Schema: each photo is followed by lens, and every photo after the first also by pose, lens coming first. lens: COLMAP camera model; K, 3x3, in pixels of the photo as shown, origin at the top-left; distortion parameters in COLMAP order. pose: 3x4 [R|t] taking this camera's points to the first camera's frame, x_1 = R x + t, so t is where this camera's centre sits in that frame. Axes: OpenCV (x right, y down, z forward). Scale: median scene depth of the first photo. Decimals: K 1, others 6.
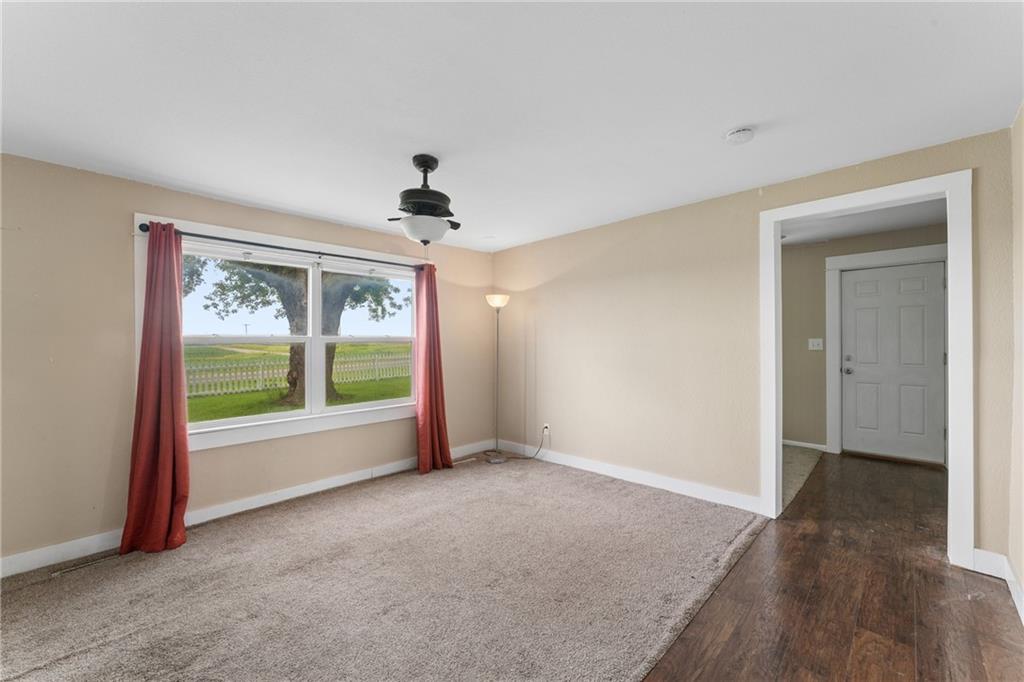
lens RADIAL K [[405.7, 0, 512.6], [0, 405.7, 352.7], [0, 0, 1]] dist [0.000575, 0.000152]
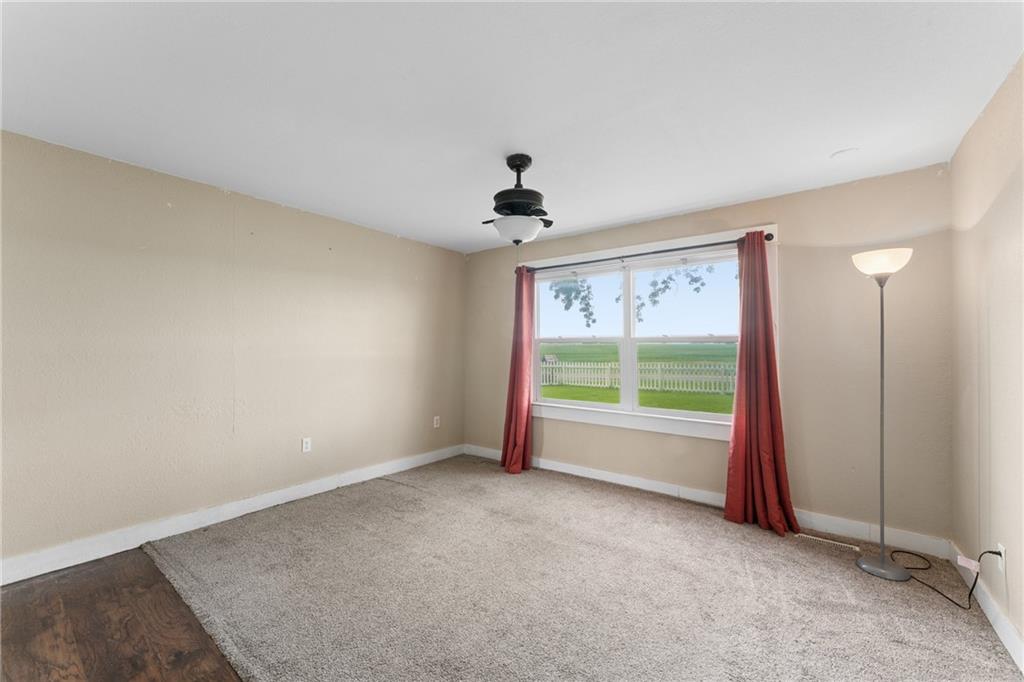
lens RADIAL K [[410.2, 0, 514.5], [0, 410.2, 345.6], [0, 0, 1]] dist [-0.001512, -0.000017]
pose [[0.125877, 0.008297, -0.992011, 0.528084], [-0.027698, 0.999605, 0.004845, -0.013538], [0.991659, 0.026867, 0.126057, 0.580118]]
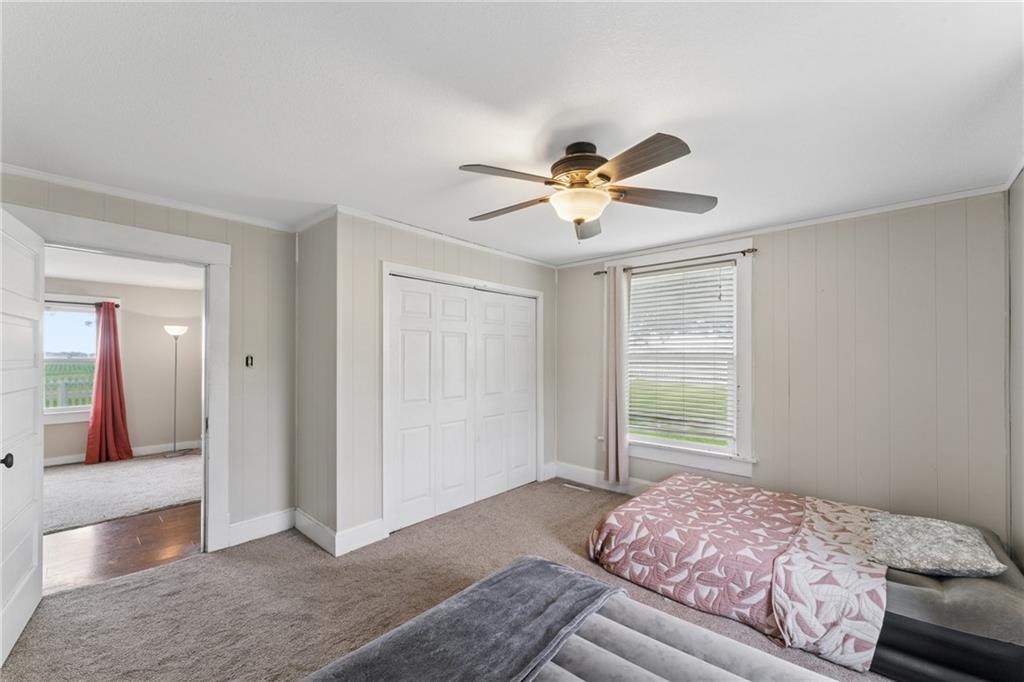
lens RADIAL K [[426.1, 0, 509.4], [0, 426.1, 359.7], [0, 0, 1]] dist [-0.001792, -0.000195]
pose [[0.999711, 0.010806, 0.021486, 1.205995], [-0.010290, 0.999659, -0.024013, -0.018589], [-0.021738, 0.023785, 0.999481, -0.429984]]
